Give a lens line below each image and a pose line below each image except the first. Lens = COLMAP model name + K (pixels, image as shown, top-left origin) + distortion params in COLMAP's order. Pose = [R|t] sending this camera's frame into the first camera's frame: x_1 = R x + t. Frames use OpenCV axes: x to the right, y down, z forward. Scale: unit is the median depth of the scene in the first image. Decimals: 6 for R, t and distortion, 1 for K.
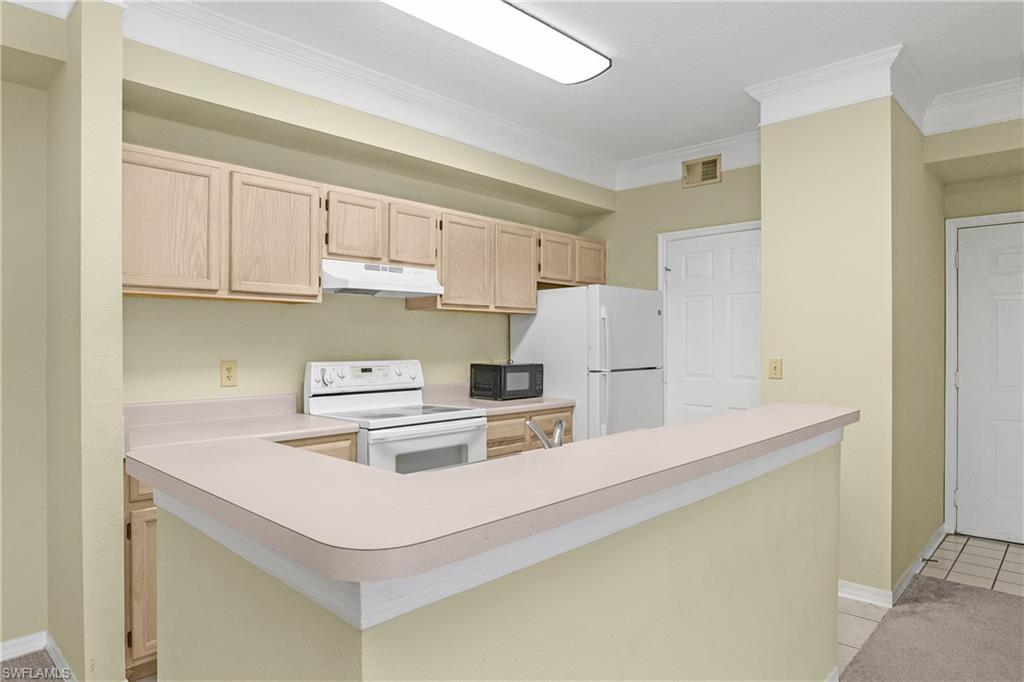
lens RADIAL K [[618.6, 0, 505.3], [0, 618.6, 345.0], [0, 0, 1]] dist [-0.021527, -0.003887]
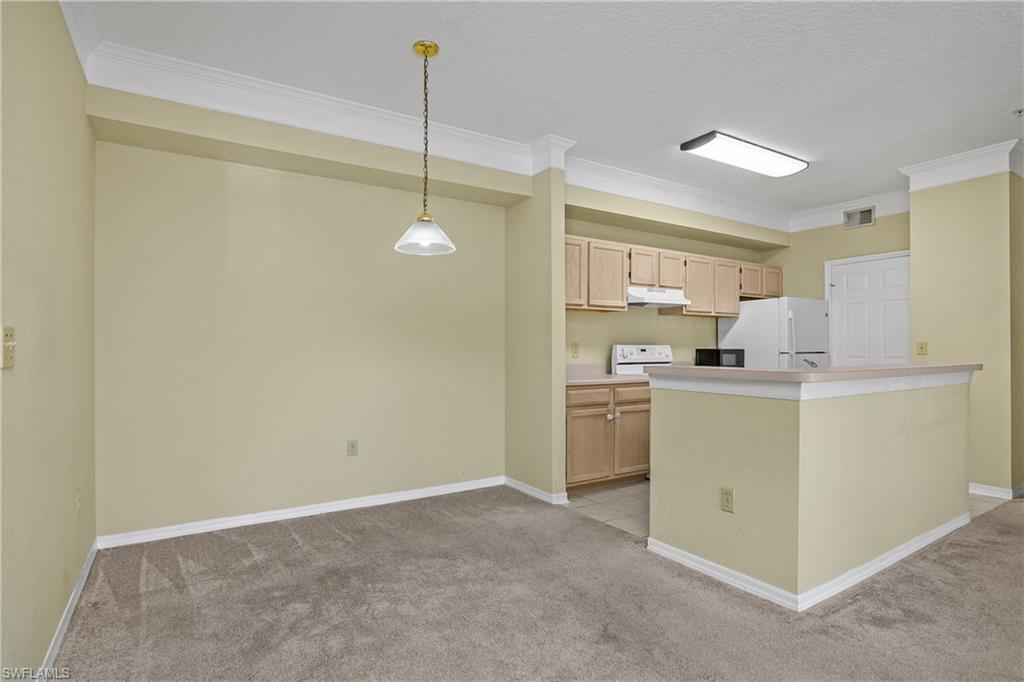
lens RADIAL K [[504.9, 0, 509.4], [0, 504.9, 346.3], [0, 0, 1]] dist [-0.018767, 0.003043]
pose [[0.967770, -0.000713, -0.251834, -0.232744], [-0.000758, 0.999983, -0.005744, 0.038421], [0.251834, 0.005750, 0.967753, -0.444589]]
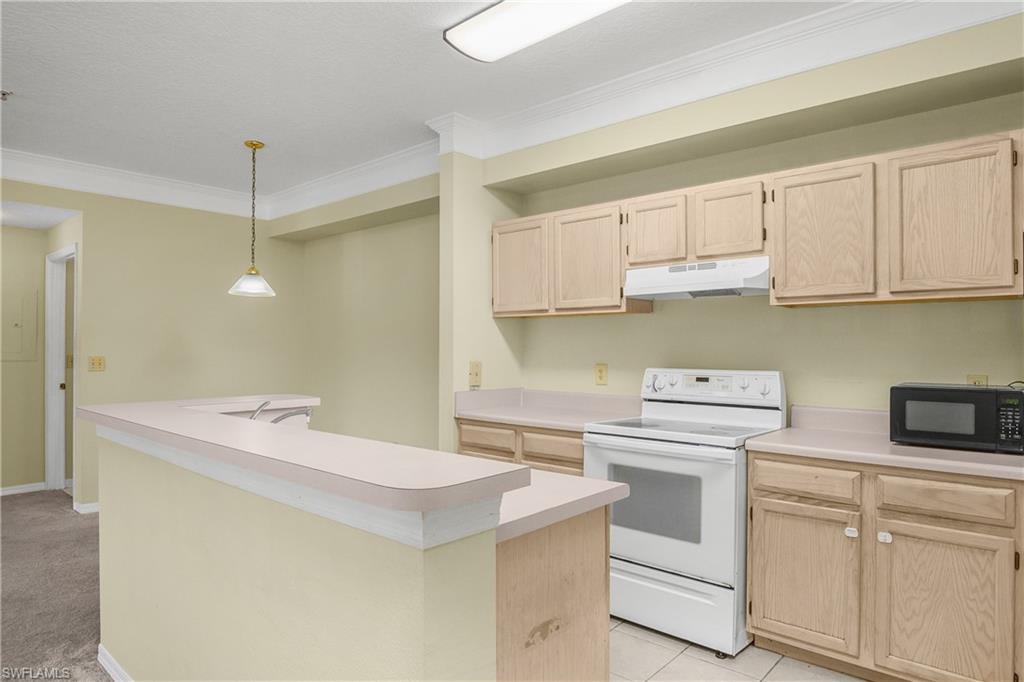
lens RADIAL K [[618.6, 0, 510.5], [0, 618.6, 348.2], [0, 0, 1]] dist [-0.021527, -0.003887]
pose [[0.028496, -0.002741, -0.999590, 0.682646], [-0.008154, 0.999962, -0.002974, -0.000521], [0.999561, 0.008235, 0.028472, 0.692570]]
